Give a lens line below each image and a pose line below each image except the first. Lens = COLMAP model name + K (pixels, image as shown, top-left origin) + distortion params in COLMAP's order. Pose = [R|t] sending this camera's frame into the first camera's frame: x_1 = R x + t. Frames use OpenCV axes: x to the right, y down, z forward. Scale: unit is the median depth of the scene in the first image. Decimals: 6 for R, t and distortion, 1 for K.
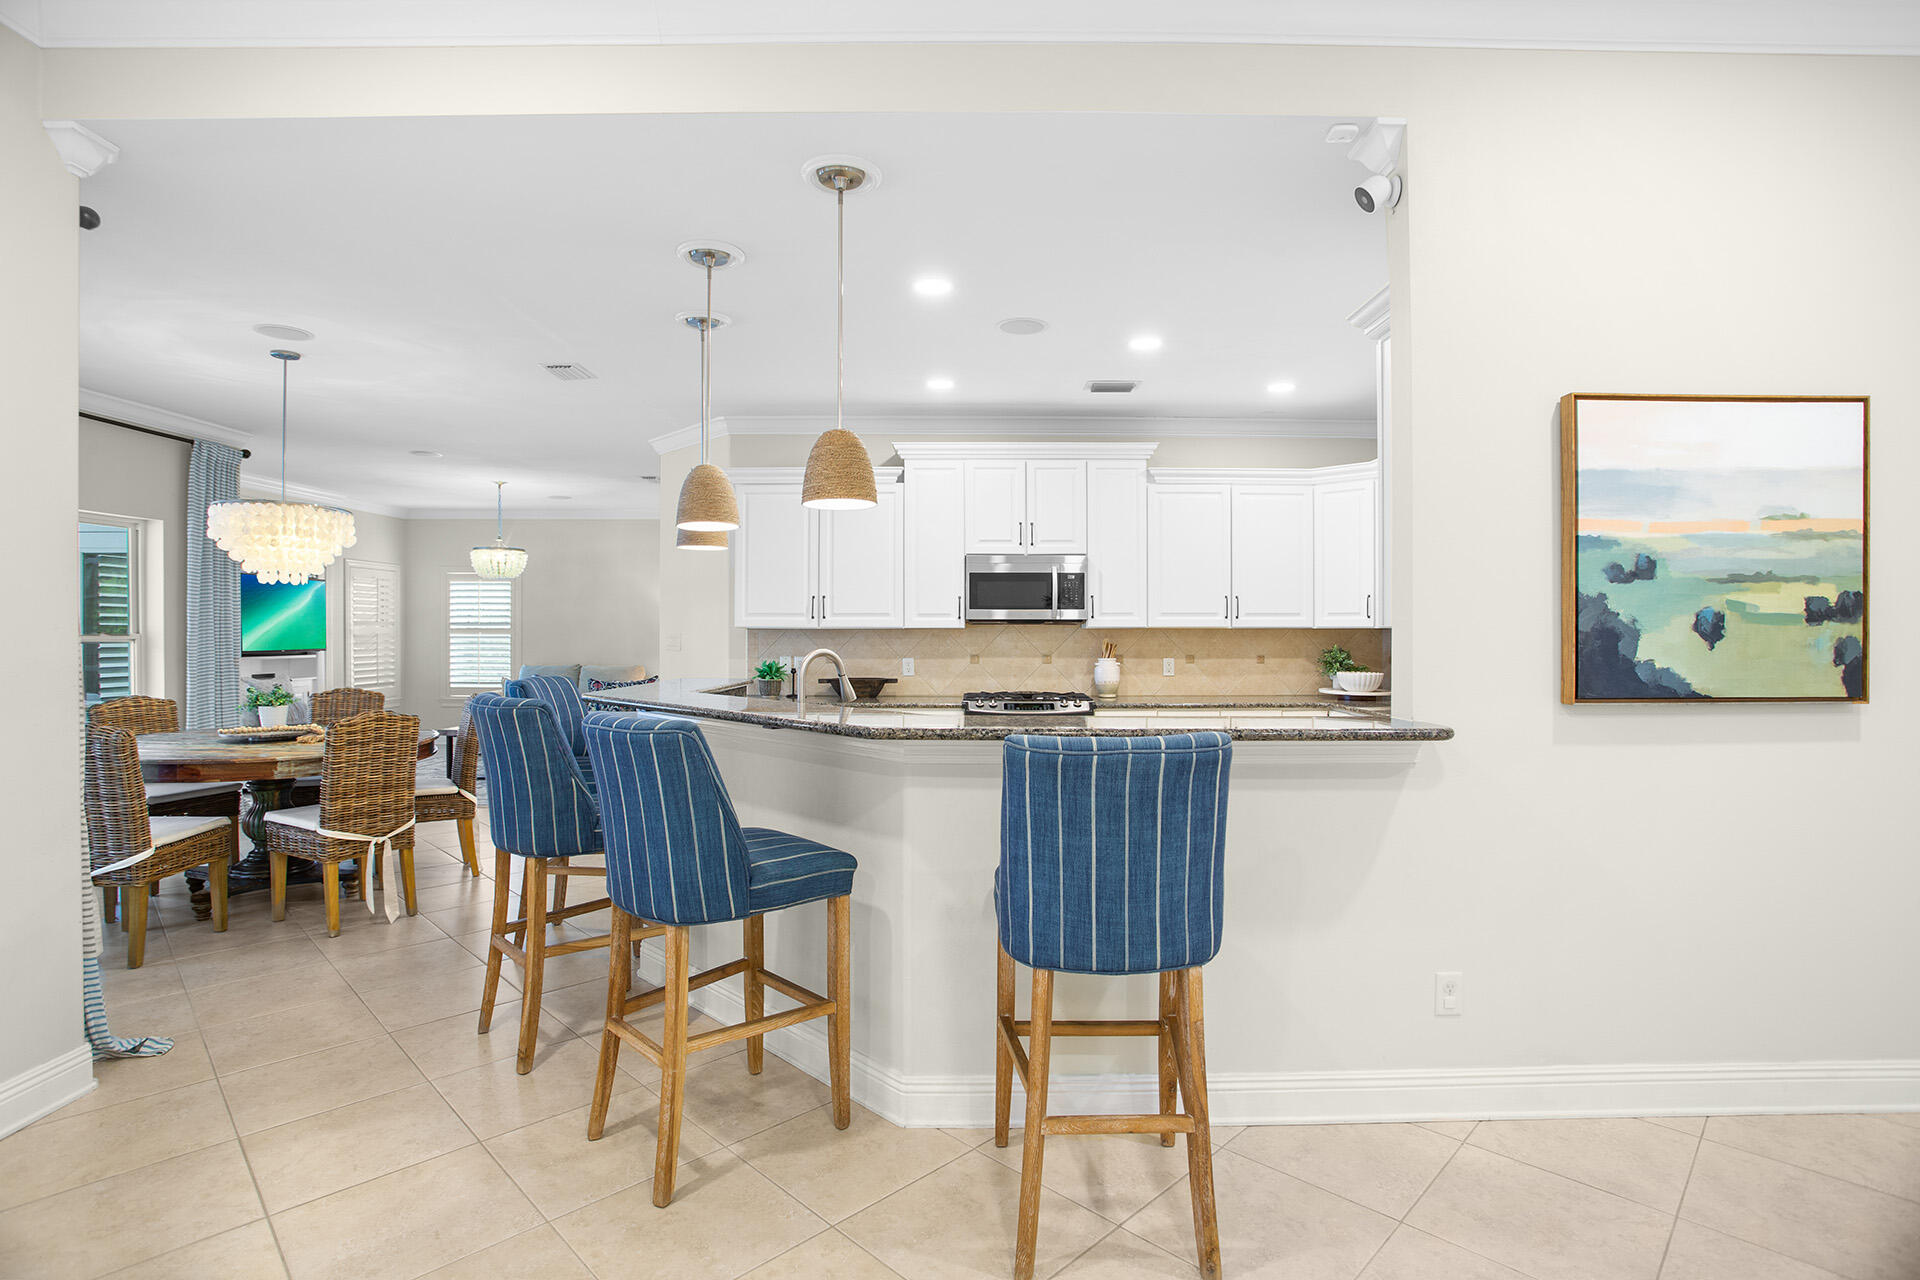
lens RADIAL K [[930.4, 0, 963.0], [0, 930.4, 629.8], [0, 0, 1]] dist [-0.040882, 0.022788]
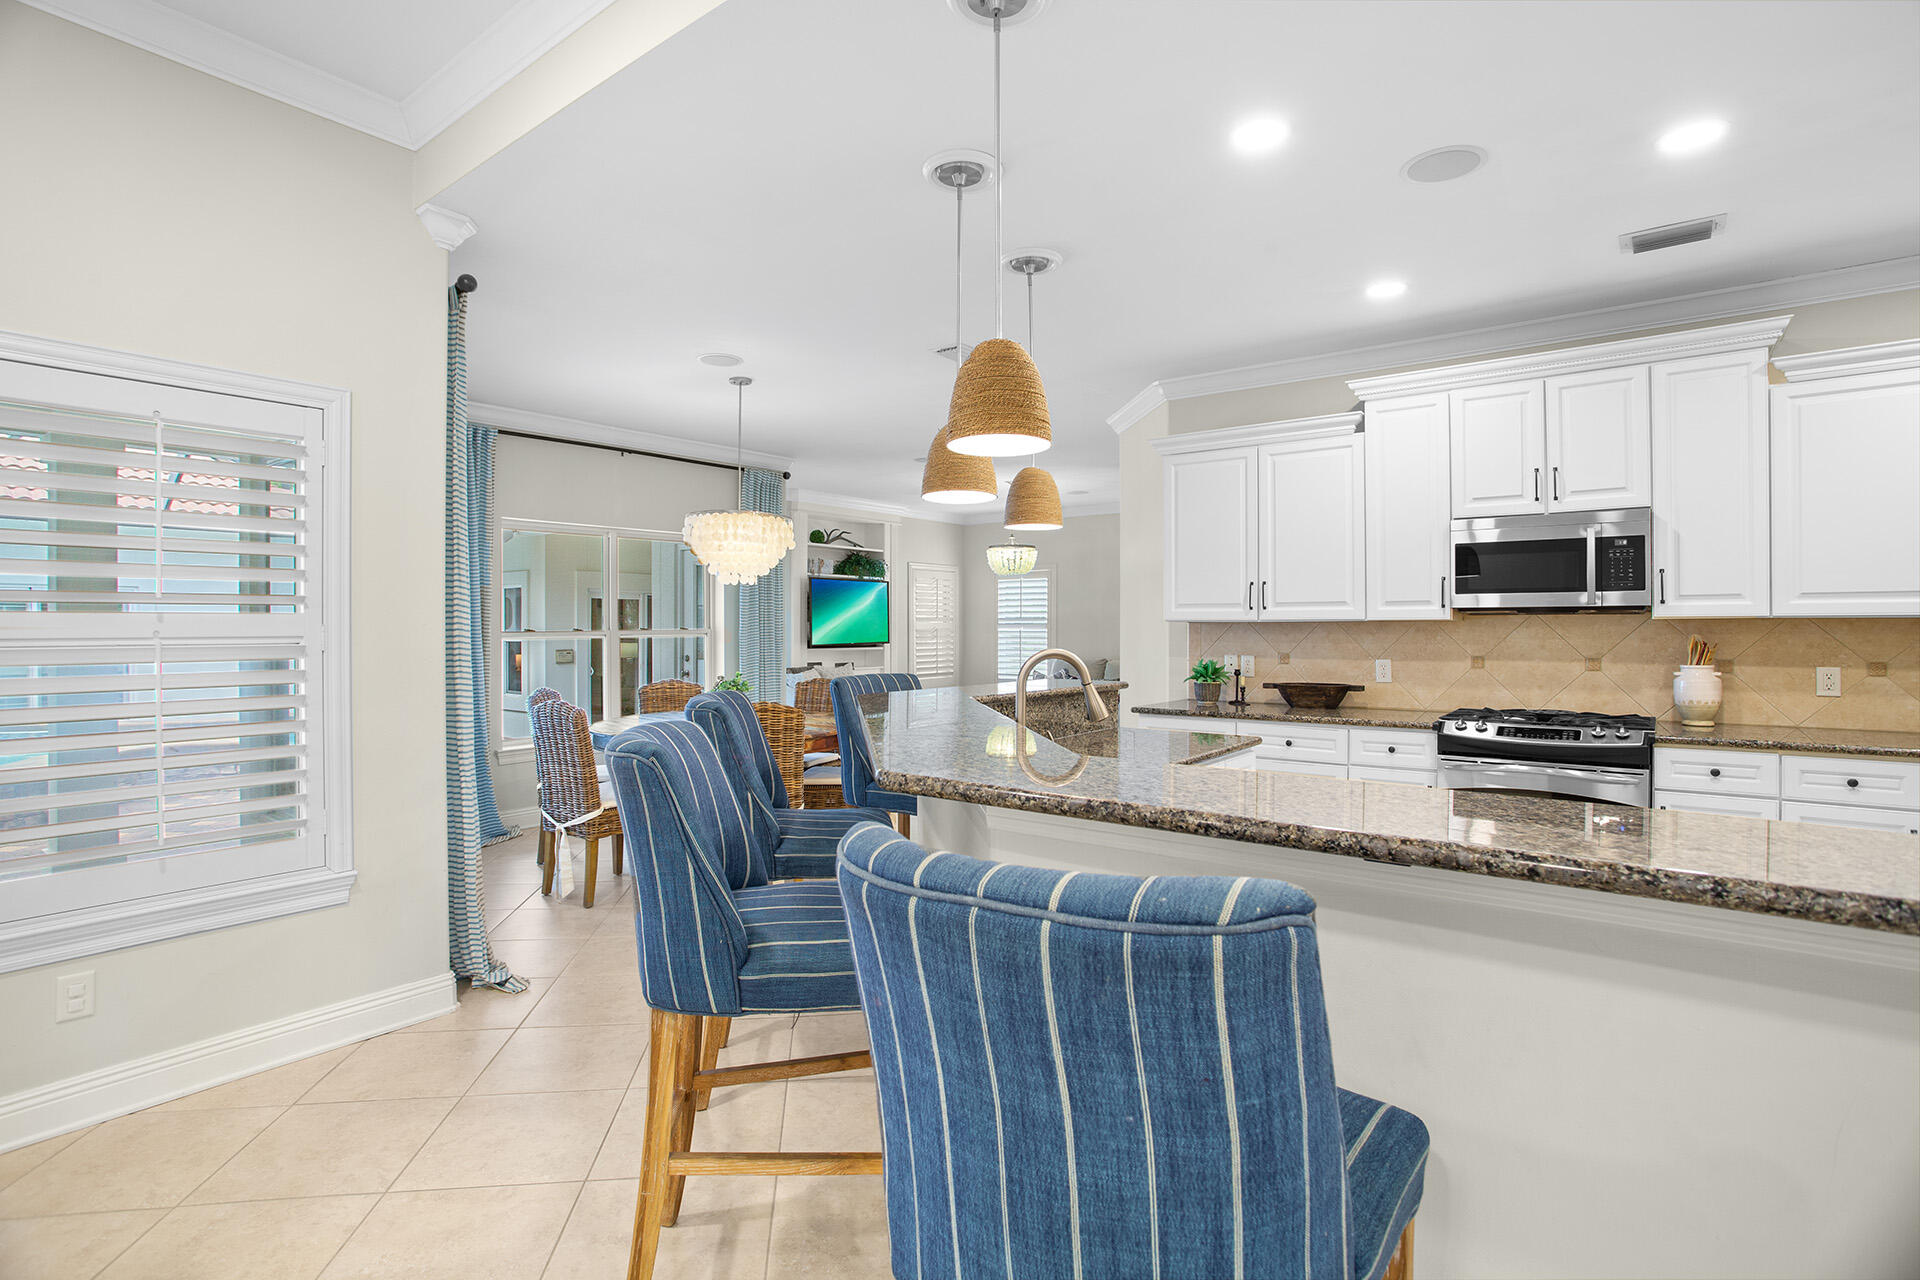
lens RADIAL K [[930.4, 0, 970.7], [0, 930.4, 628.0], [0, 0, 1]] dist [-0.040882, 0.022788]
pose [[0.807775, -0.000814, -0.589490, 0.125160], [0.003588, 0.999987, 0.003536, 0.000502], [0.589480, -0.004971, 0.807768, 0.189405]]
